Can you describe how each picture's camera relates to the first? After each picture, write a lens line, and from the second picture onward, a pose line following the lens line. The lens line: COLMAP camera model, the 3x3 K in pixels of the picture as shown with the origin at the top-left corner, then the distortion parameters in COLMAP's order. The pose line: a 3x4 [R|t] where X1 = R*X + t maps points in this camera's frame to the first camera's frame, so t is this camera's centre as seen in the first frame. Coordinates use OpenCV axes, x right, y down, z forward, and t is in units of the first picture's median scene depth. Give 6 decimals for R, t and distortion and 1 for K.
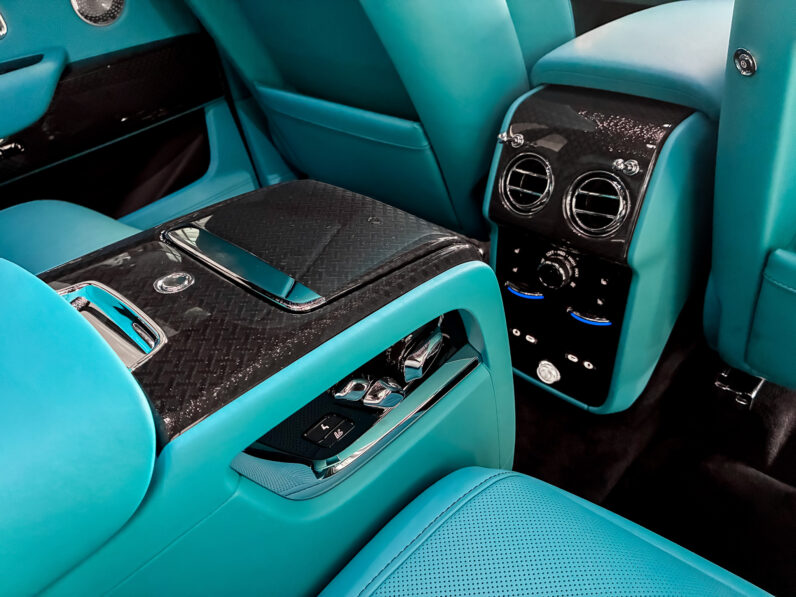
lens RADIAL K [[609.3, 0, 399.3], [0, 609.3, 299.4], [0, 0, 1]] dist [0.028584, -0.053693]
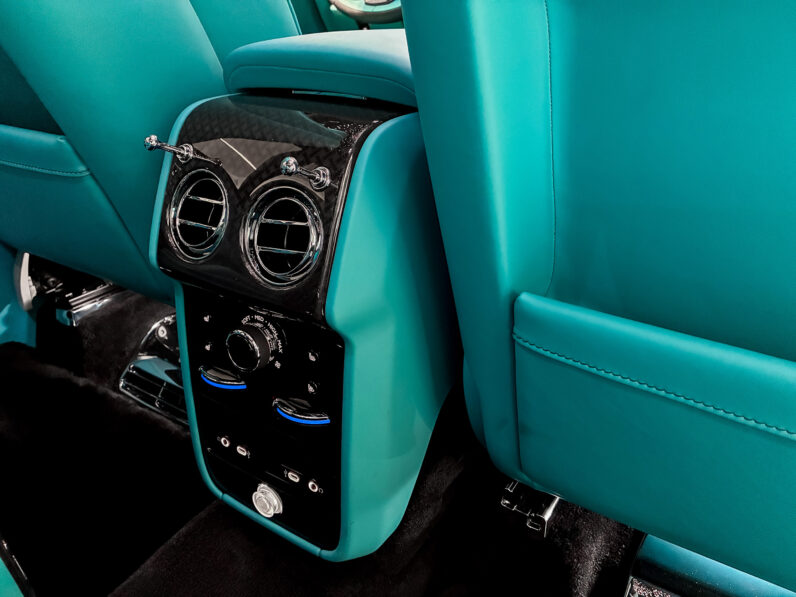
lens RADIAL K [[609.3, 0, 399.3], [0, 609.3, 299.4], [0, 0, 1]] dist [0.028584, -0.053693]
pose [[0.978493, 0.009010, 0.206083, 0.276421], [0.030357, 0.981879, -0.187063, 0.035417], [-0.204034, 0.189296, 0.960488, 0.309265]]
